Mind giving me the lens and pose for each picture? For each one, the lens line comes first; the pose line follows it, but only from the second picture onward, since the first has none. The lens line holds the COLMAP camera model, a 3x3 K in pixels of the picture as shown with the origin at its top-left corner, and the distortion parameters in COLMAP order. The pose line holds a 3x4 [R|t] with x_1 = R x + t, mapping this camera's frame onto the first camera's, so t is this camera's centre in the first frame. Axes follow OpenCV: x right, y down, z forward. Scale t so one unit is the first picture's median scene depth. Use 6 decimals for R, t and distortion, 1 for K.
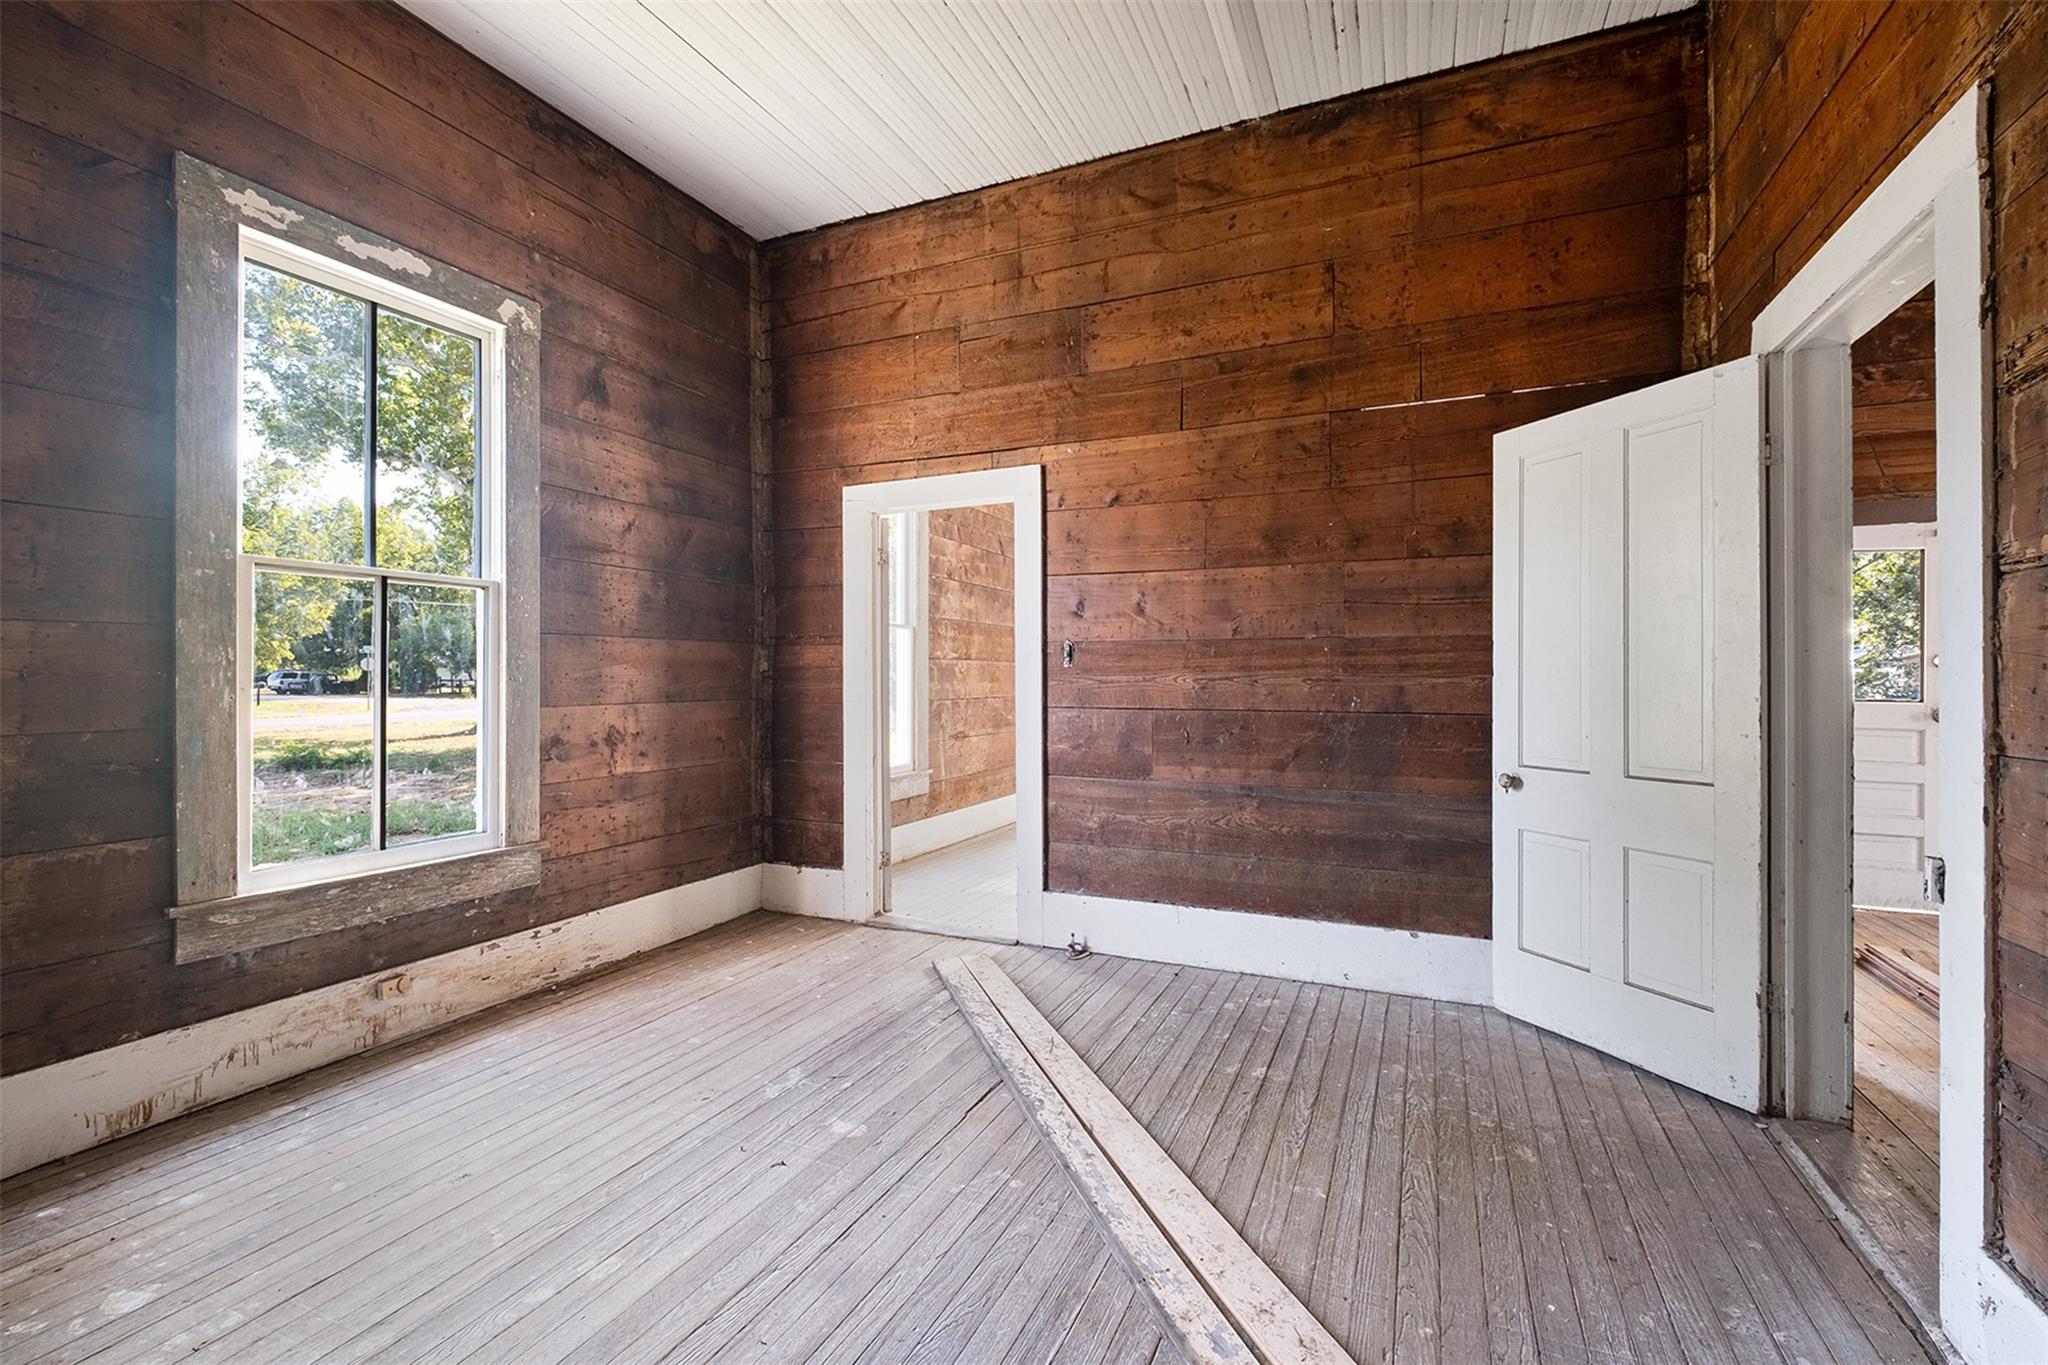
lens RADIAL K [[888.1, 0, 1031.5], [0, 888.1, 672.0], [0, 0, 1]] dist [0.005919, -0.006324]
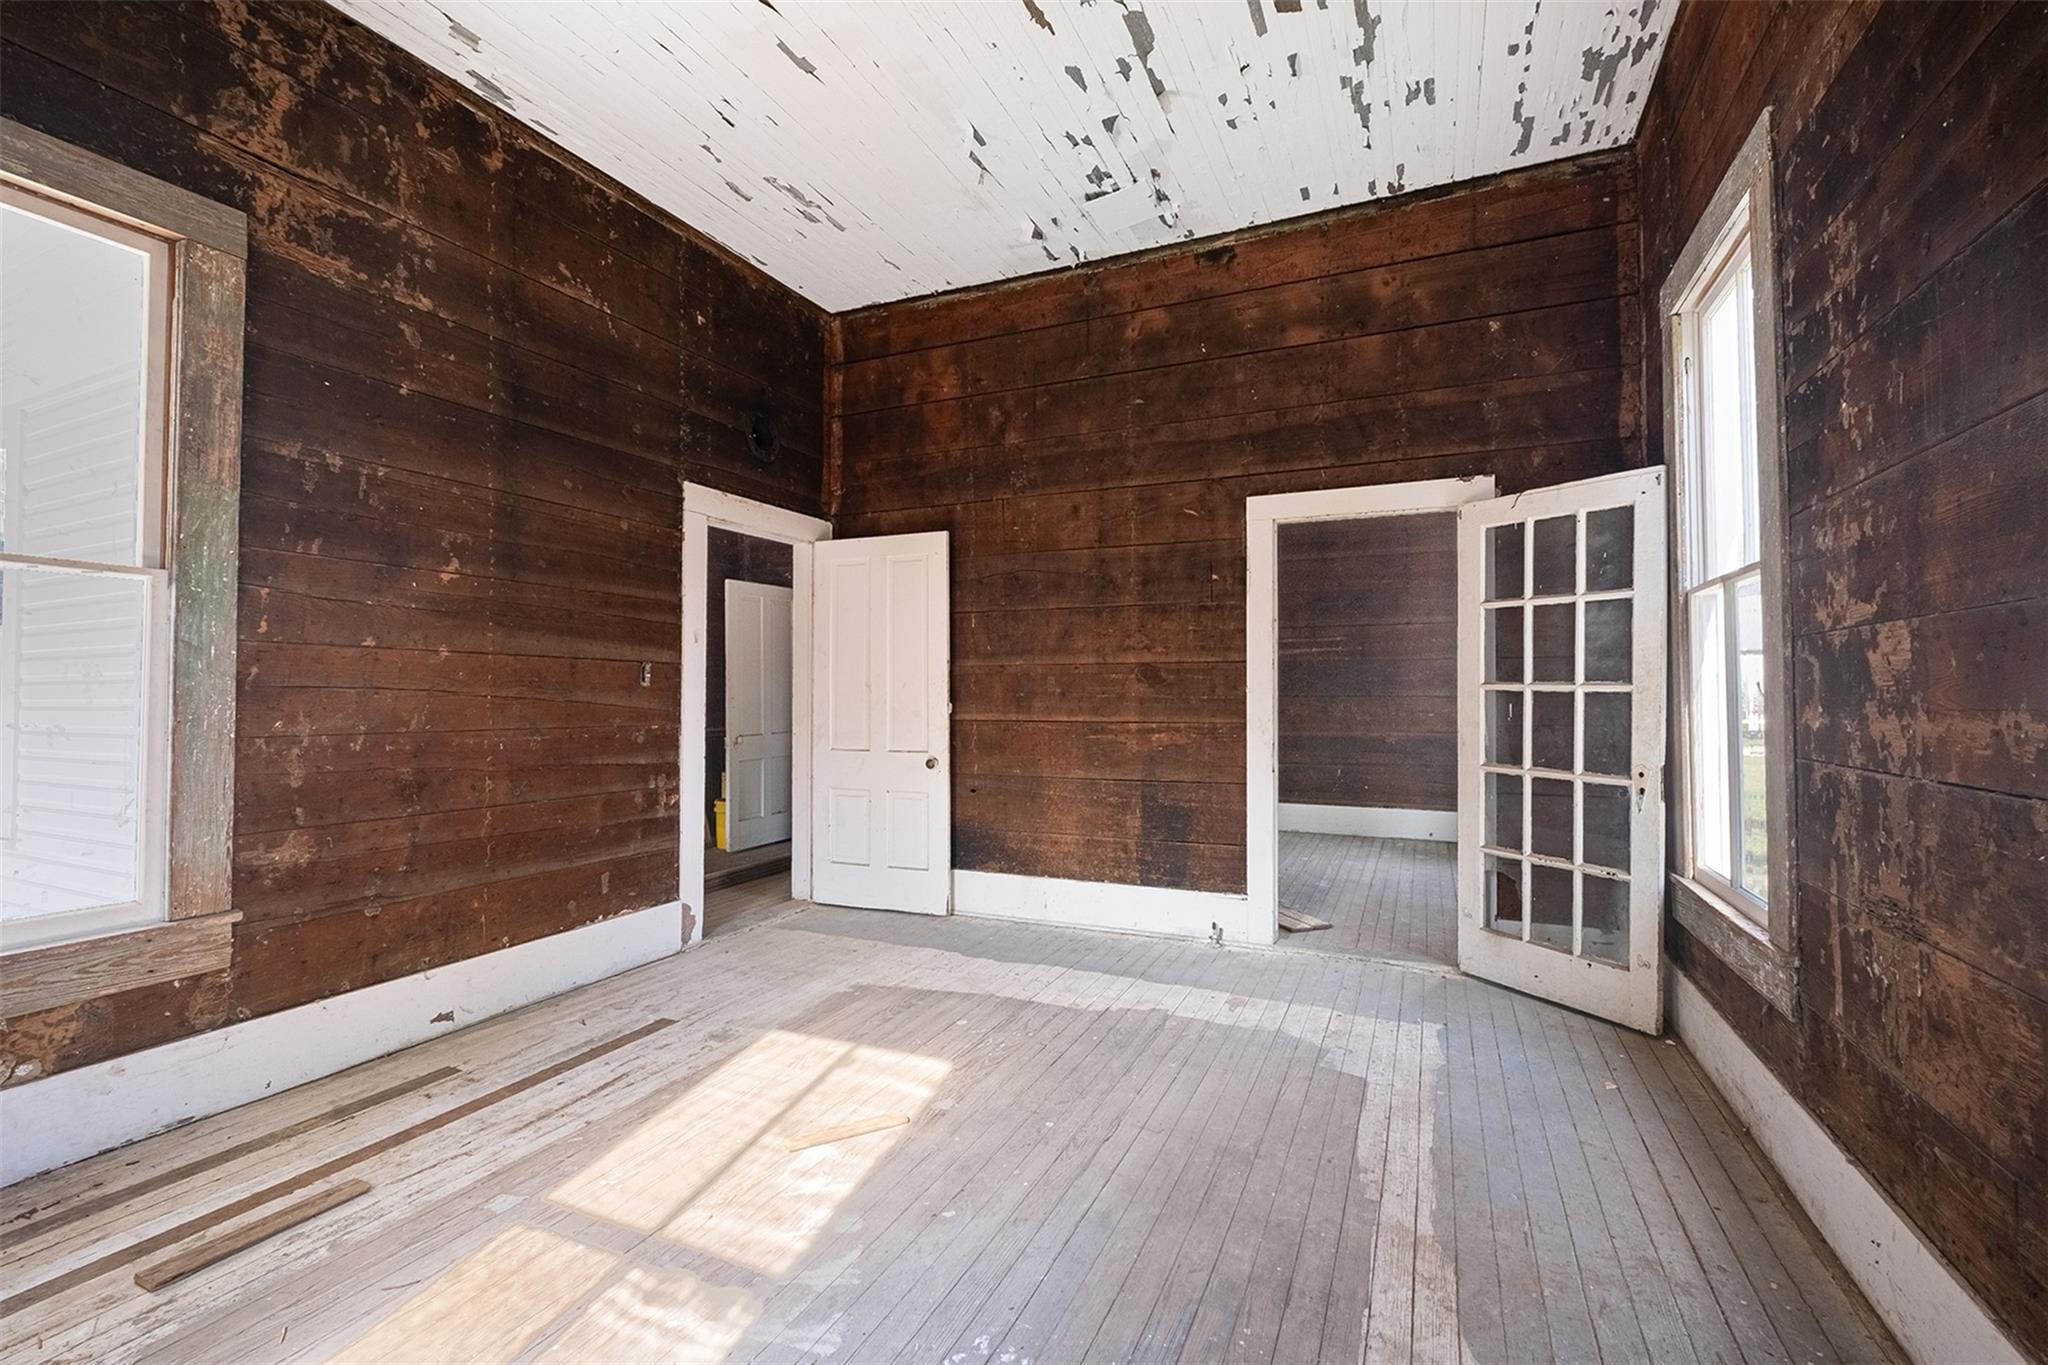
lens RADIAL K [[887.1, 0, 1023.6], [0, 887.1, 668.5], [0, 0, 1]] dist [0.008003, -0.006062]
pose [[-0.999952, 0.003076, 0.009293, 0.347580], [0.002738, 0.999343, -0.036140, 0.017548], [-0.009398, -0.036113, -0.999304, 2.596115]]
